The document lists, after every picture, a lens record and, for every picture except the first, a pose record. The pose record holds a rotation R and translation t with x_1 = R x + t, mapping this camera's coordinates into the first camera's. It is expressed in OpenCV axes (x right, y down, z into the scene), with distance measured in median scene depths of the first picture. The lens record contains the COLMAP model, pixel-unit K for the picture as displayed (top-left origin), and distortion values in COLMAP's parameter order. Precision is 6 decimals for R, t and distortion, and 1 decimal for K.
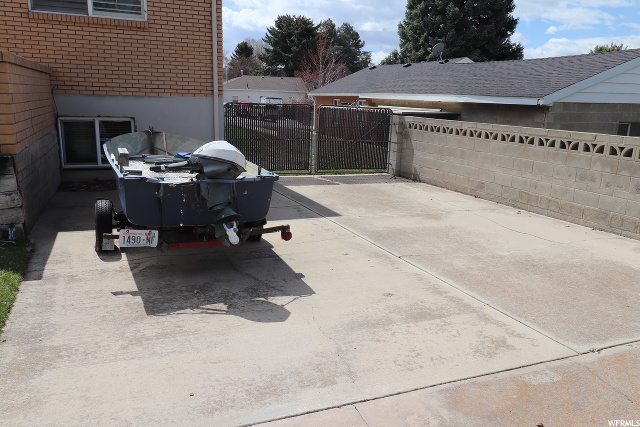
lens RADIAL K [[507.1, 0, 316.8], [0, 507.1, 212.0], [0, 0, 1]] dist [0.004157, 0.000057]
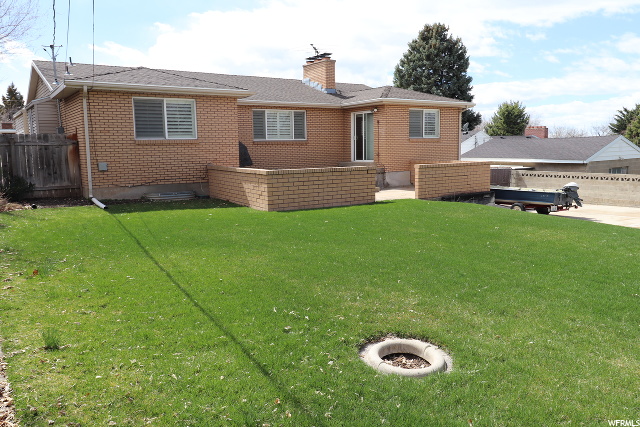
lens RADIAL K [[507.1, 0, 316.8], [0, 507.1, 212.0], [0, 0, 1]] dist [0.004157, 0.000057]
pose [[0.980593, -0.070873, 0.182799, -1.044338], [0.087849, 0.992372, -0.086494, 0.093629], [-0.175274, 0.100874, 0.979338, -0.911799]]
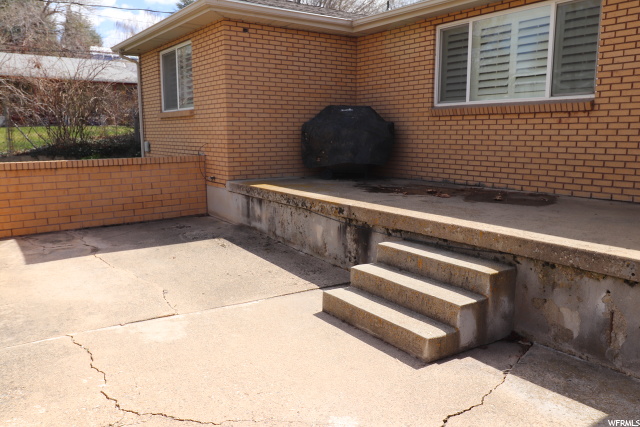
lens RADIAL K [[507.1, 0, 316.8], [0, 507.1, 212.0], [0, 0, 1]] dist [0.004157, 0.000057]
pose [[0.201866, 0.128004, -0.971012, -0.286891], [-0.202679, 0.975422, 0.086450, -0.186767], [0.958213, 0.179352, 0.222848, 0.439393]]
